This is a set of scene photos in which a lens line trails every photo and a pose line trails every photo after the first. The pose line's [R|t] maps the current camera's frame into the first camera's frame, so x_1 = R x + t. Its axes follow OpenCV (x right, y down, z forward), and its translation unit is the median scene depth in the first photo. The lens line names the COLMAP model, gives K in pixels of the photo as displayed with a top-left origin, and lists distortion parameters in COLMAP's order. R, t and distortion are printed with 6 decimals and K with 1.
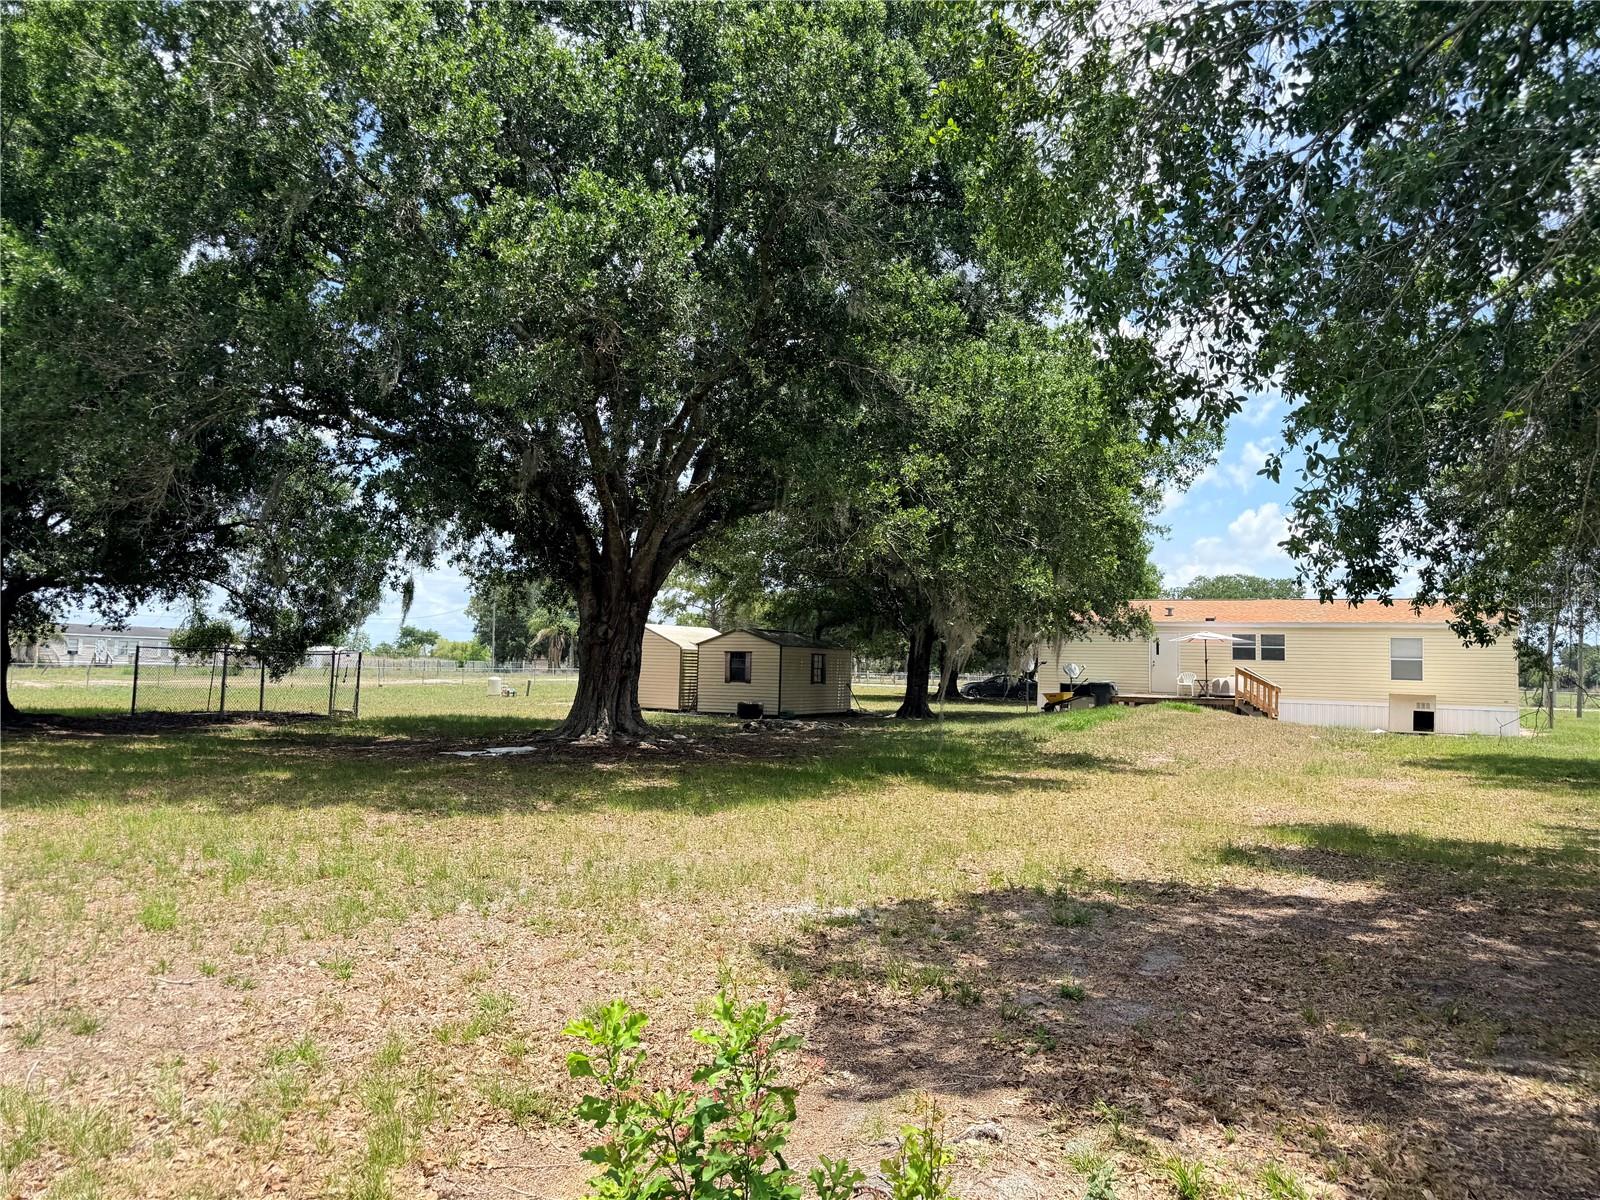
lens RADIAL K [[1154.0, 0, 798.9], [0, 1154.0, 588.9], [0, 0, 1]] dist [0.005724, -0.004704]
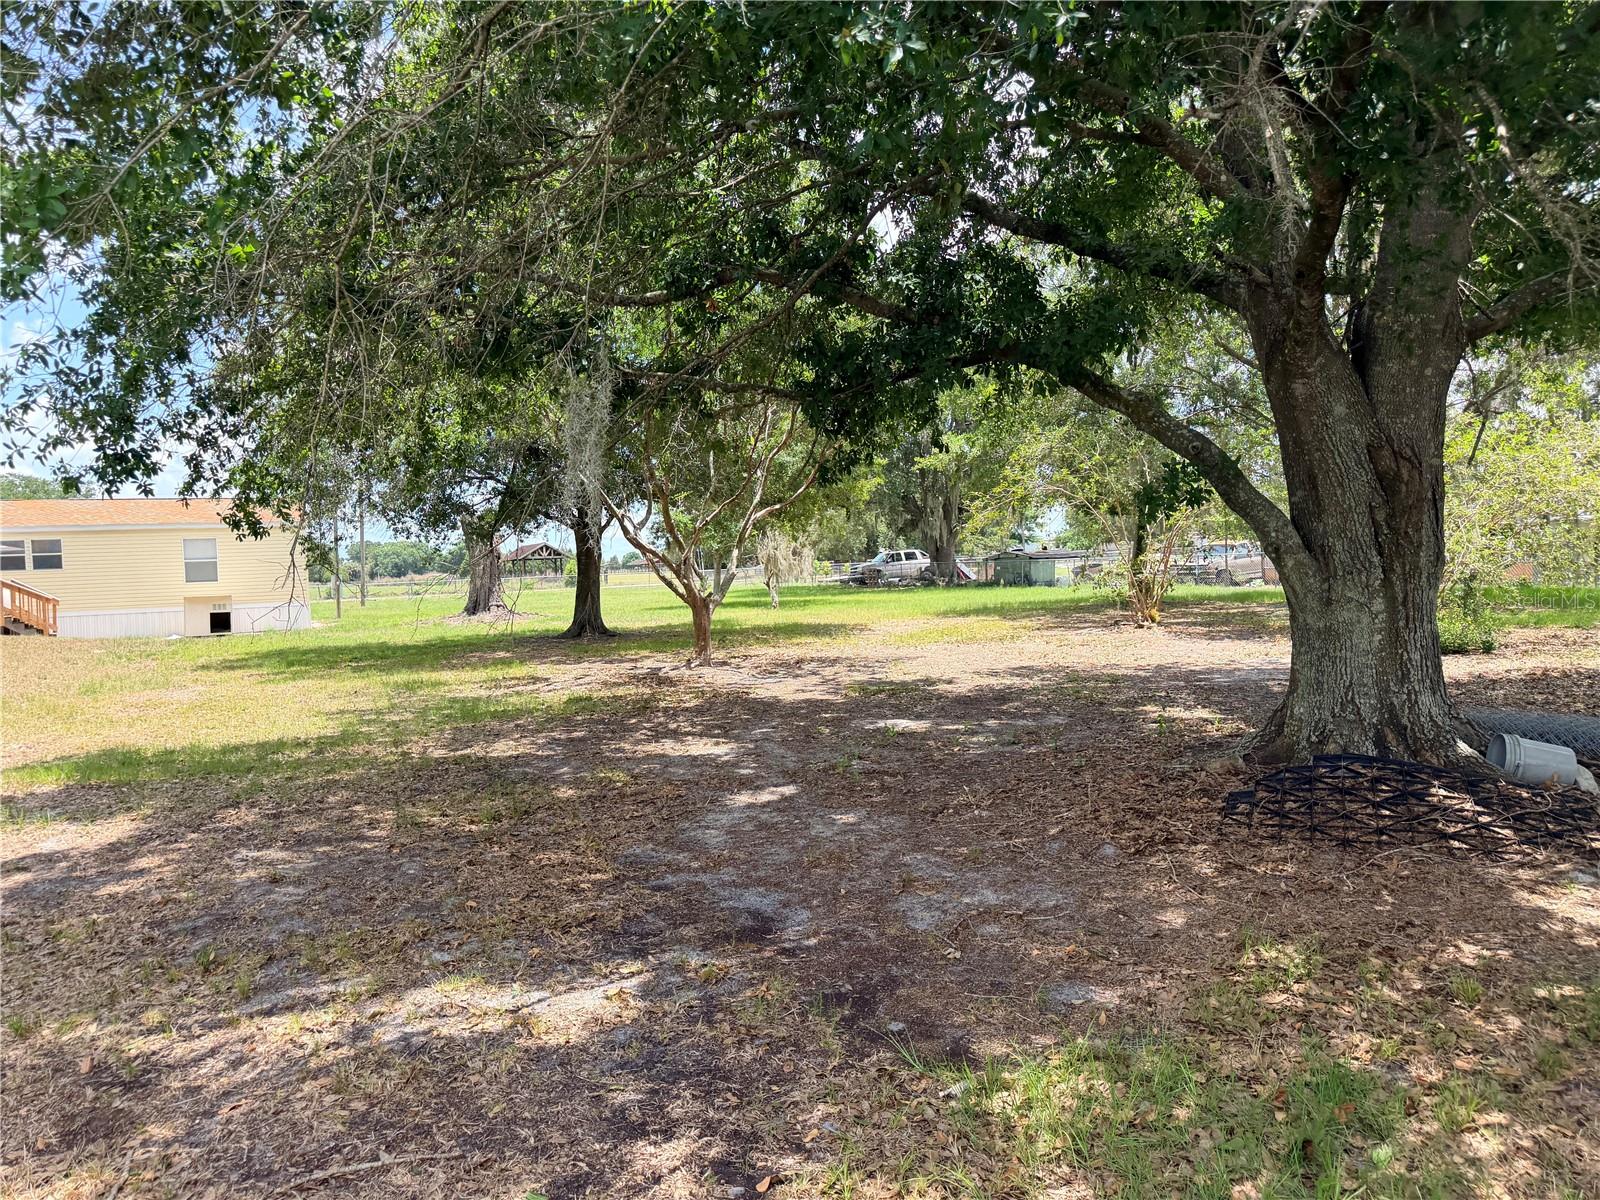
lens RADIAL K [[1154.0, 0, 798.9], [0, 1154.0, 588.9], [0, 0, 1]] dist [0.005724, -0.004704]
pose [[0.578330, -0.068280, 0.812940, 0.077533], [0.000642, 0.996529, 0.083244, 0.012106], [-0.815802, -0.047621, 0.576367, 0.089096]]
